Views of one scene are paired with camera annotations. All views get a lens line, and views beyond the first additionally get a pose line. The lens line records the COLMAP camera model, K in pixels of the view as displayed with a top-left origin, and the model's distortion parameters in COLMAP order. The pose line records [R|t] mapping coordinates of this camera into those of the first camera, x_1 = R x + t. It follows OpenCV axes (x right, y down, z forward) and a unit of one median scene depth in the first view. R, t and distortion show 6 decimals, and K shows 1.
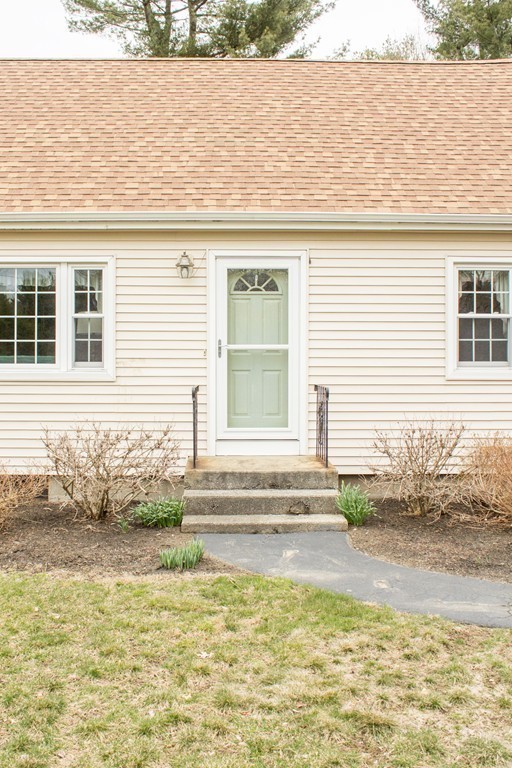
lens RADIAL K [[706.8, 0, 256.0], [0, 706.8, 384.0], [0, 0, 1]] dist [-0.008381, 0.150417]
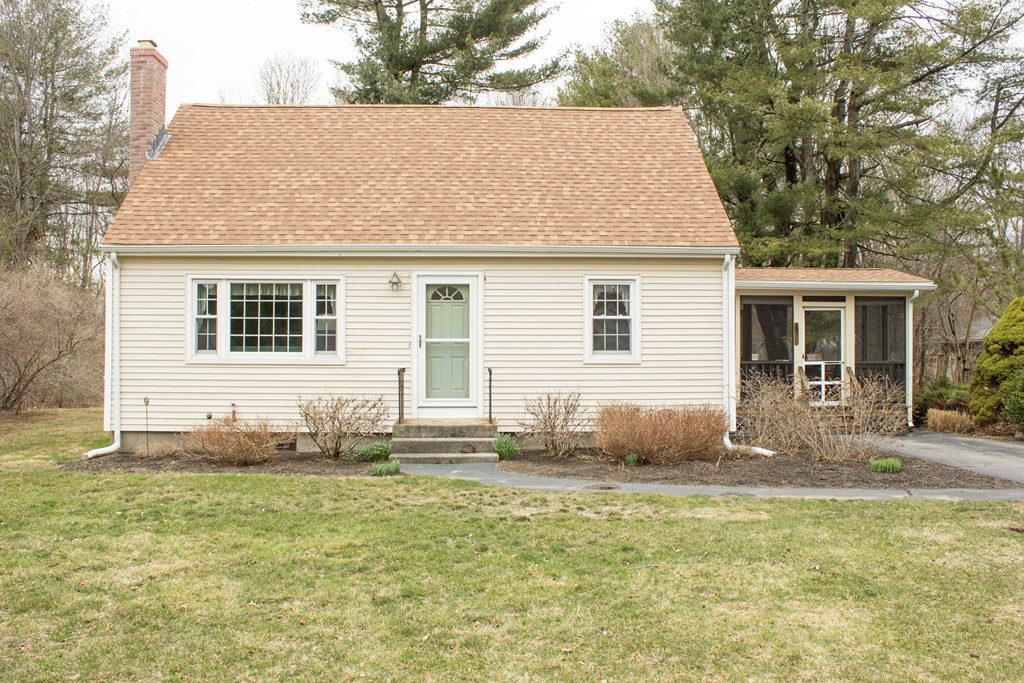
lens RADIAL K [[942.3, 0, 523.4], [0, 942.3, 369.6], [0, 0, 1]] dist [-0.008381, 0.150417]
pose [[0.999960, -0.000202, -0.008961, 0.165671], [0.000052, 0.999859, -0.016775, 0.036195], [0.008963, 0.016774, 0.999819, -0.839657]]
